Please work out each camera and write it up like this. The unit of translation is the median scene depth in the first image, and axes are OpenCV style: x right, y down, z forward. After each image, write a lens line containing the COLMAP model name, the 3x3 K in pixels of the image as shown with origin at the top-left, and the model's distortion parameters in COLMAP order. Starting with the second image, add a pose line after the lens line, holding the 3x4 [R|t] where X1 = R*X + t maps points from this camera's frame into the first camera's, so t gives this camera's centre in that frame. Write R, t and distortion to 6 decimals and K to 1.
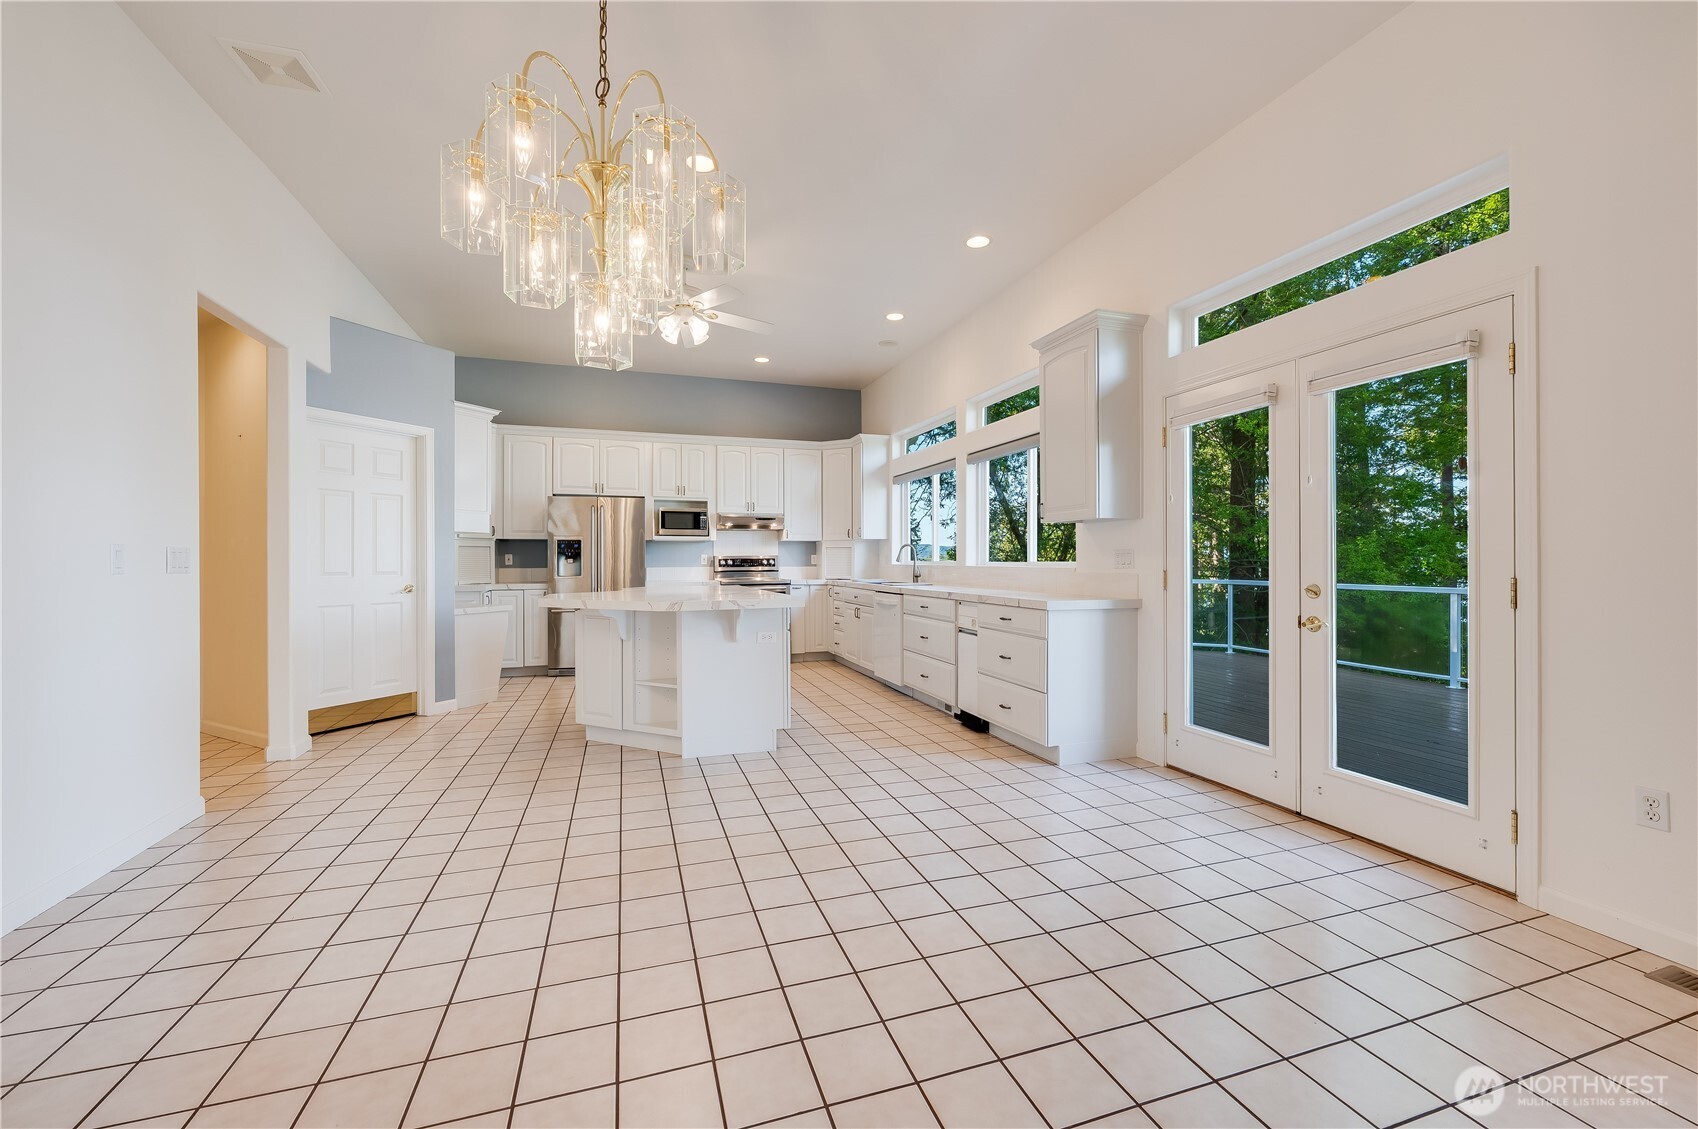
lens RADIAL K [[679.0, 0, 852.3], [0, 679.0, 559.1], [0, 0, 1]] dist [-0.001466, 0.000086]
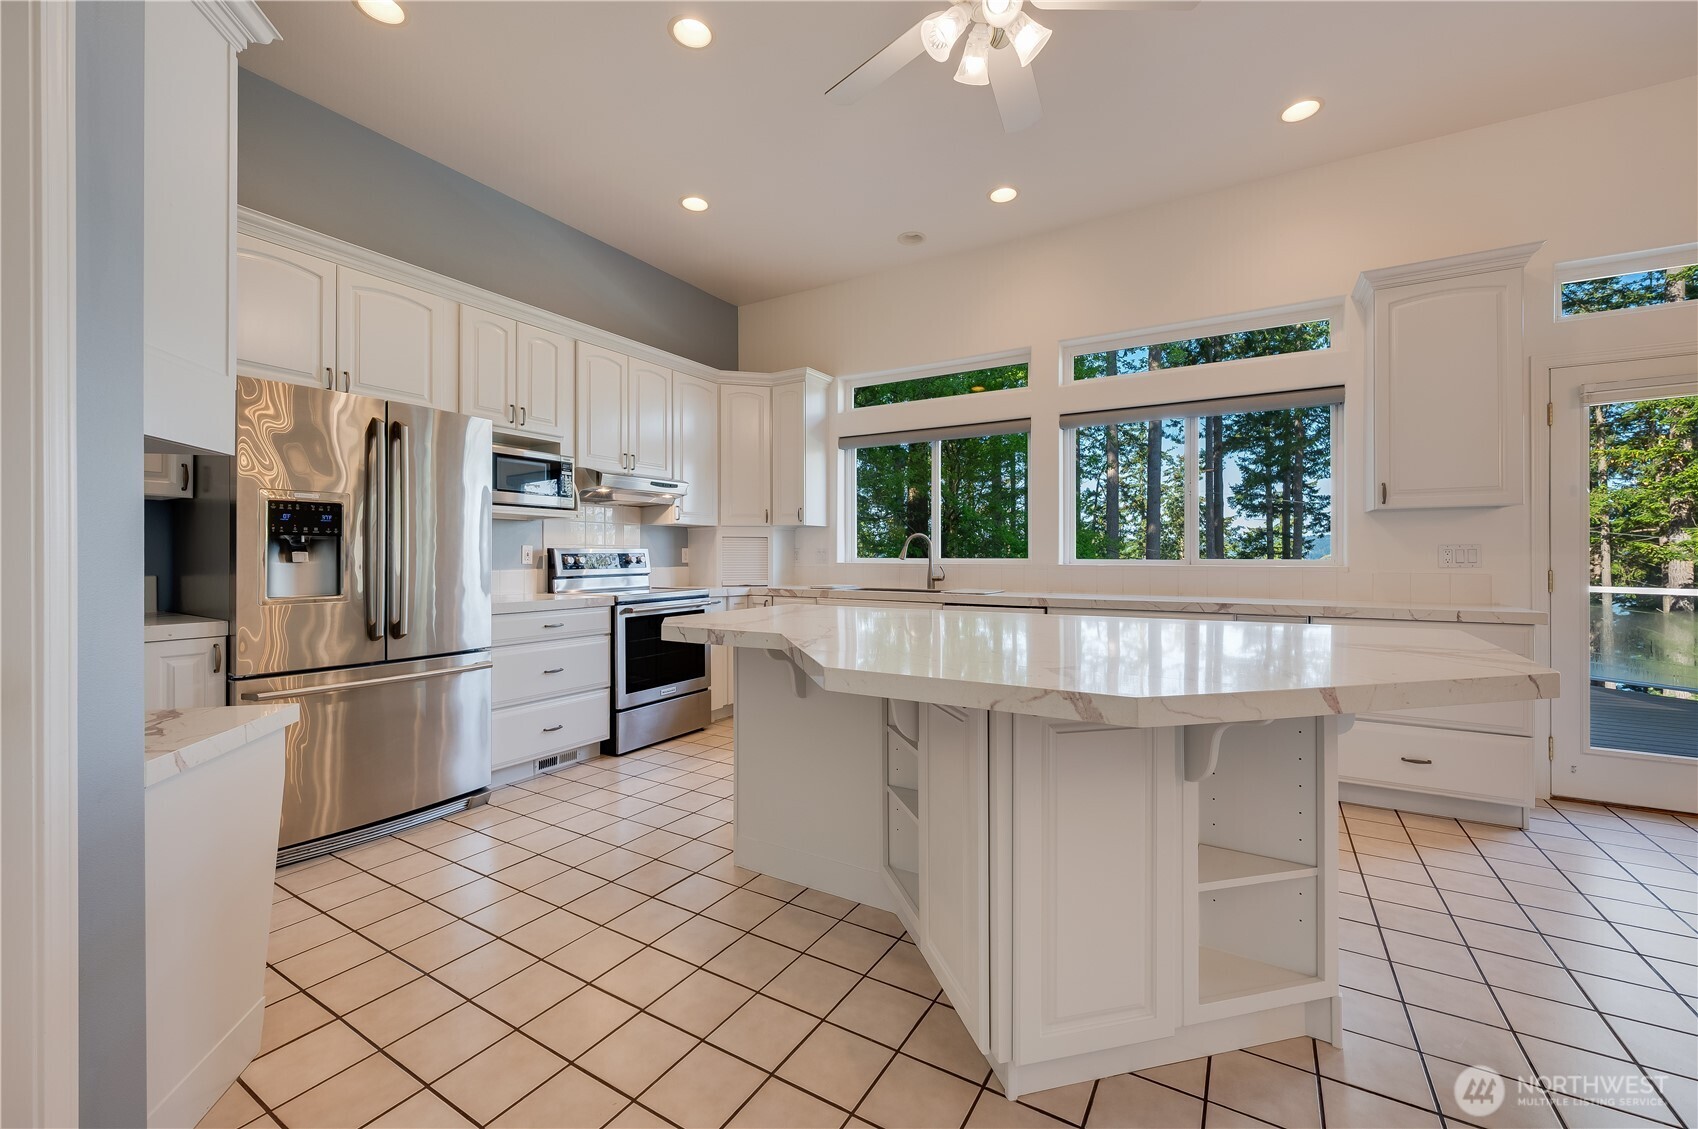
lens RADIAL K [[679.0, 0, 853.5], [0, 679.0, 557.1], [0, 0, 1]] dist [-0.001466, 0.000086]
pose [[0.760259, 0.001433, 0.649618, -0.407673], [-0.002836, 0.999995, 0.001113, 0.001018], [-0.649614, -0.002689, 0.760260, 0.489366]]
